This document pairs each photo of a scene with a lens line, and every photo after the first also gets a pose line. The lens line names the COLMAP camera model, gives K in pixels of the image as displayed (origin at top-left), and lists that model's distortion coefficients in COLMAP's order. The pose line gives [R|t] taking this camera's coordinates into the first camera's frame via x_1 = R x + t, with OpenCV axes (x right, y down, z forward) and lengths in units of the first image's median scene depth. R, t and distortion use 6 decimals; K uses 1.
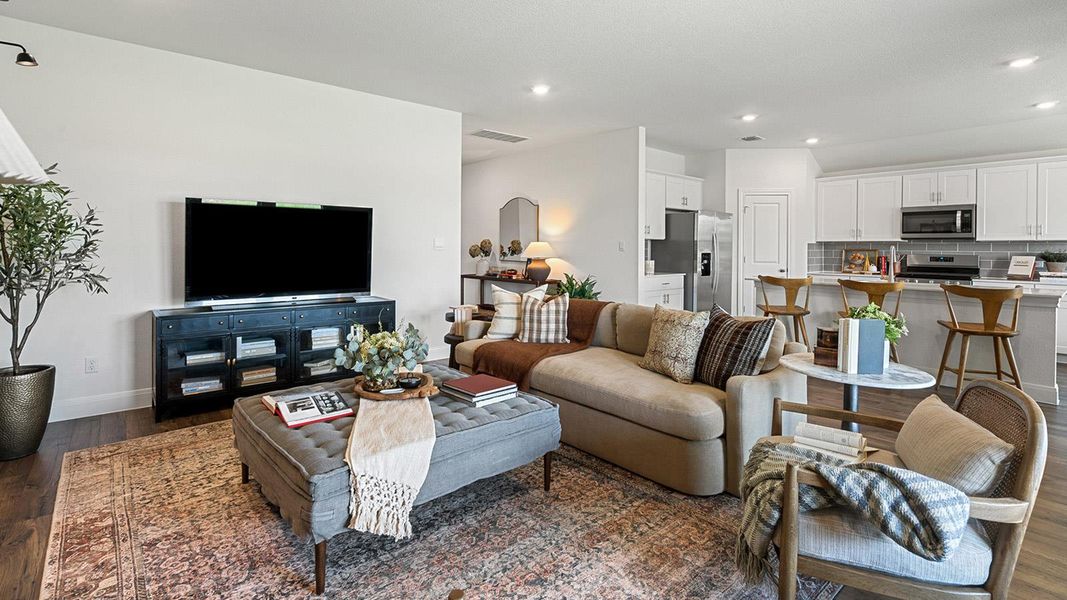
lens RADIAL K [[491.0, 0, 535.5], [0, 491.0, 249.4], [0, 0, 1]] dist [0.001240, -0.000141]
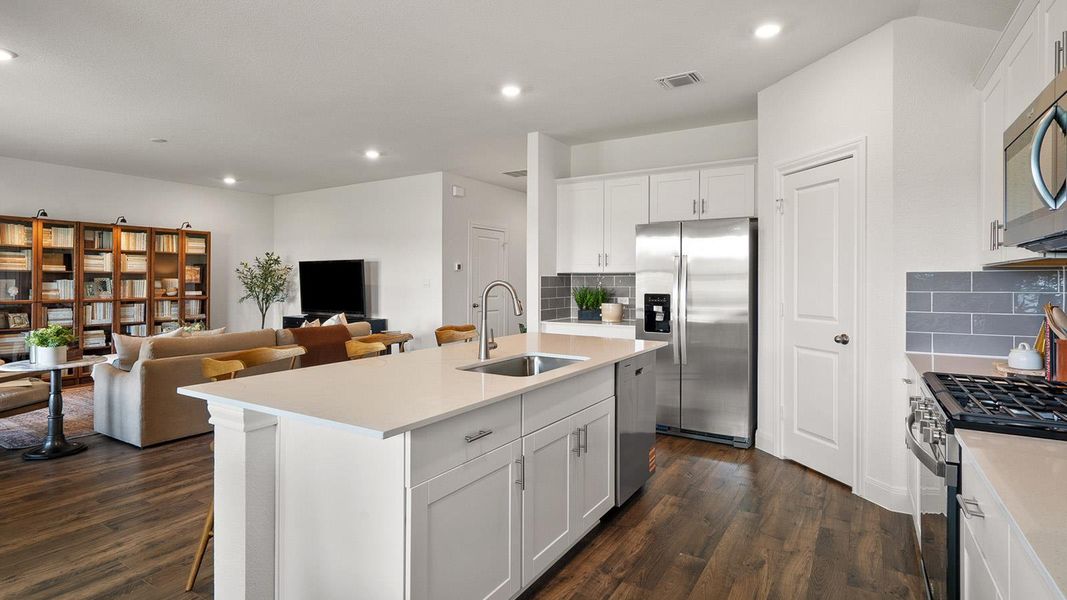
lens RADIAL K [[538.7, 0, 516.3], [0, 538.7, 279.9], [0, 0, 1]] dist [0.005453, 0.000630]
pose [[0.285710, -0.009687, -0.958267, 1.367753], [-0.001675, 0.999942, -0.010608, -0.003613], [0.958315, 0.004636, 0.285678, 0.959327]]
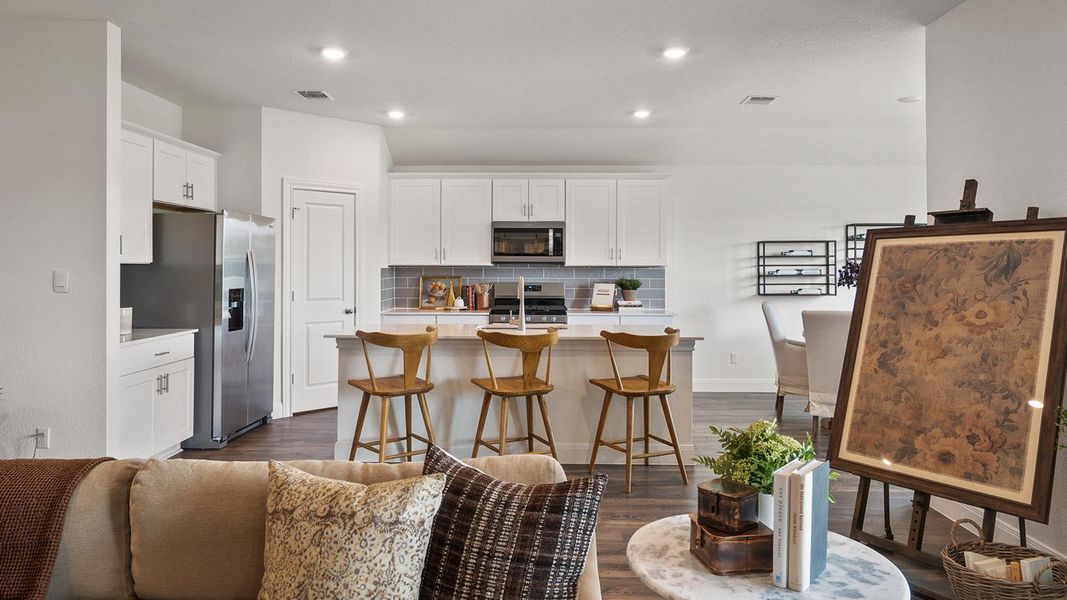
lens RADIAL K [[688.5, 0, 534.7], [0, 688.5, 262.4], [0, 0, 1]] dist [0.005602, 0.000475]
pose [[0.663752, -0.000931, 0.747953, -0.010978], [0.003733, 0.999991, -0.002068, -0.028167], [-0.747944, 0.004165, 0.663749, 0.354686]]
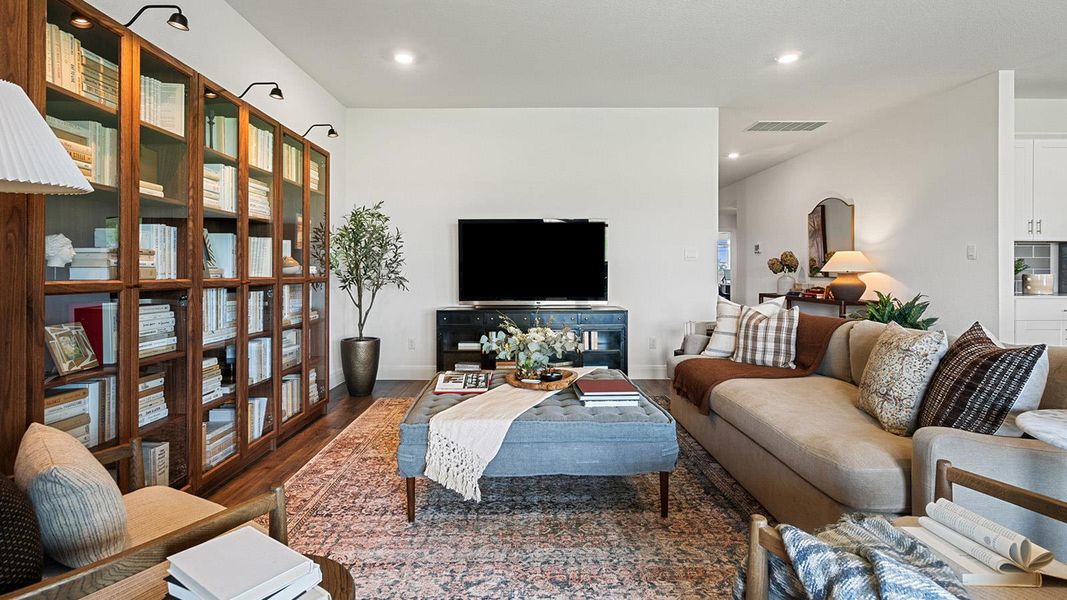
lens RADIAL K [[514.6, 0, 532.6], [0, 514.6, 271.1], [0, 0, 1]] dist [0.000903, 0.000449]
pose [[0.762852, -0.007349, -0.646532, 0.235495], [0.003784, 0.999969, -0.006901, 0.030920], [0.646562, 0.002818, 0.762856, 0.079236]]
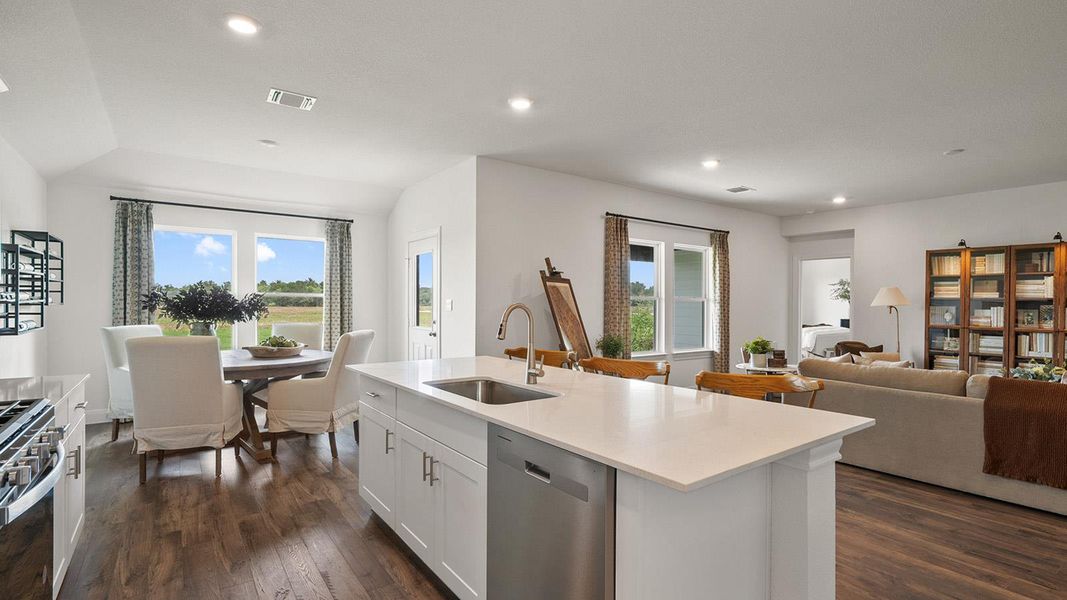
lens RADIAL K [[501.2, 0, 522.7], [0, 501.2, 306.5], [0, 0, 1]] dist [0.001336, 0.000042]
pose [[-0.995225, -0.016827, 0.096144, 0.750560], [-0.016032, 0.999831, 0.009039, -0.010633], [-0.096280, 0.007455, -0.995326, 1.630524]]
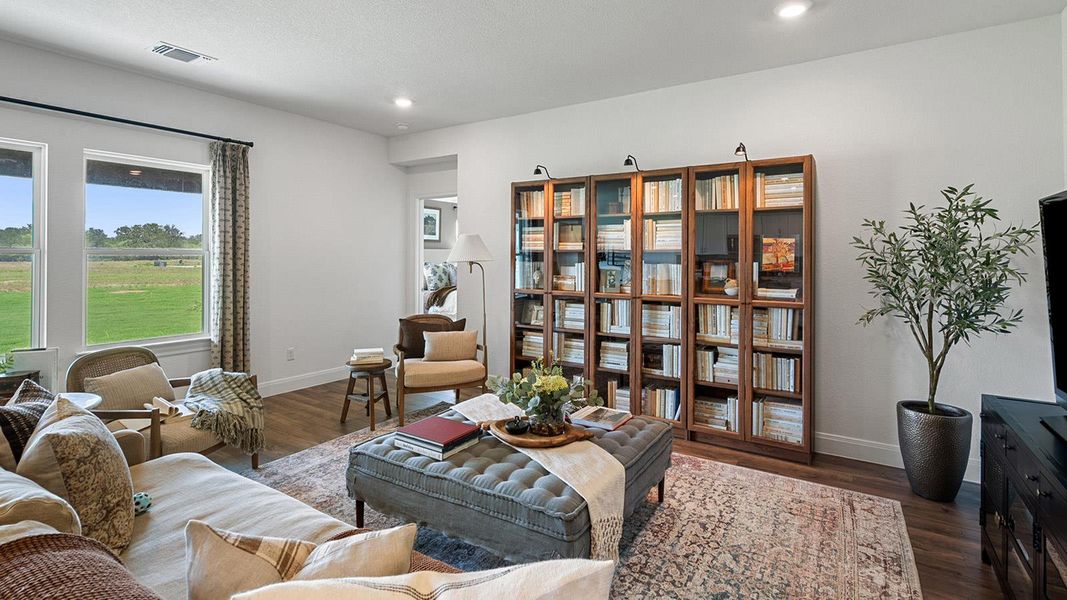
lens RADIAL K [[494.5, 0, 537.8], [0, 494.5, 251.5], [0, 0, 1]] dist [-0.001518, 0.000375]
pose [[-0.960329, -0.013942, -0.278520, -0.016780], [-0.011648, 0.999883, -0.009889, -0.028209], [0.278625, -0.006252, -0.960380, 1.068981]]
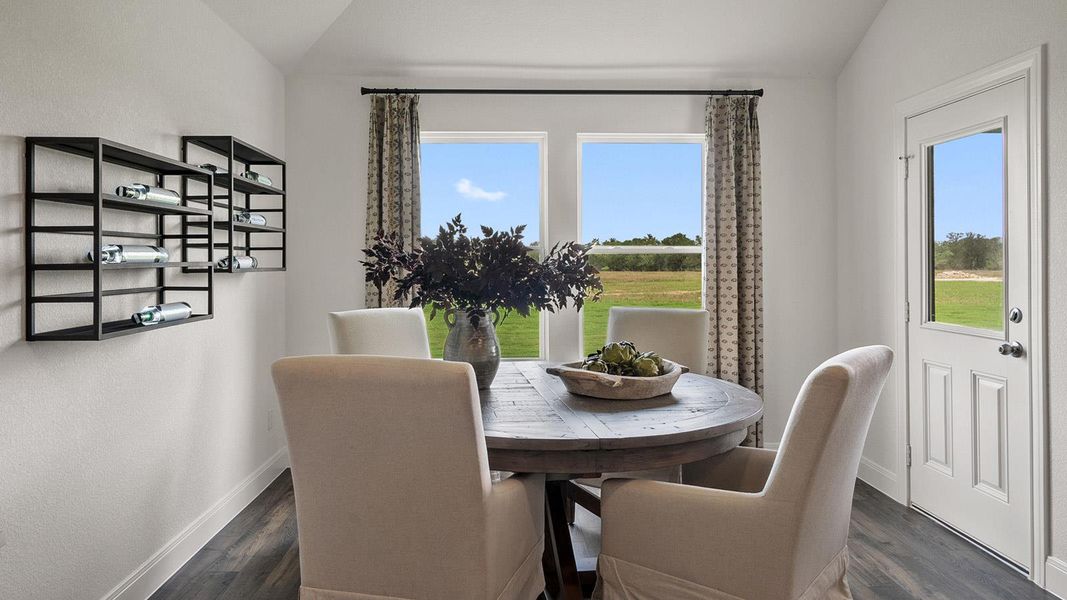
lens RADIAL K [[675.4, 0, 498.4], [0, 675.4, 262.0], [0, 0, 1]] dist [0.004126, 0.000804]
pose [[-0.754031, -0.006637, 0.656806, 1.050574], [-0.006351, 0.999976, 0.002814, -0.004601], [-0.656808, -0.002050, -0.754055, 1.158186]]
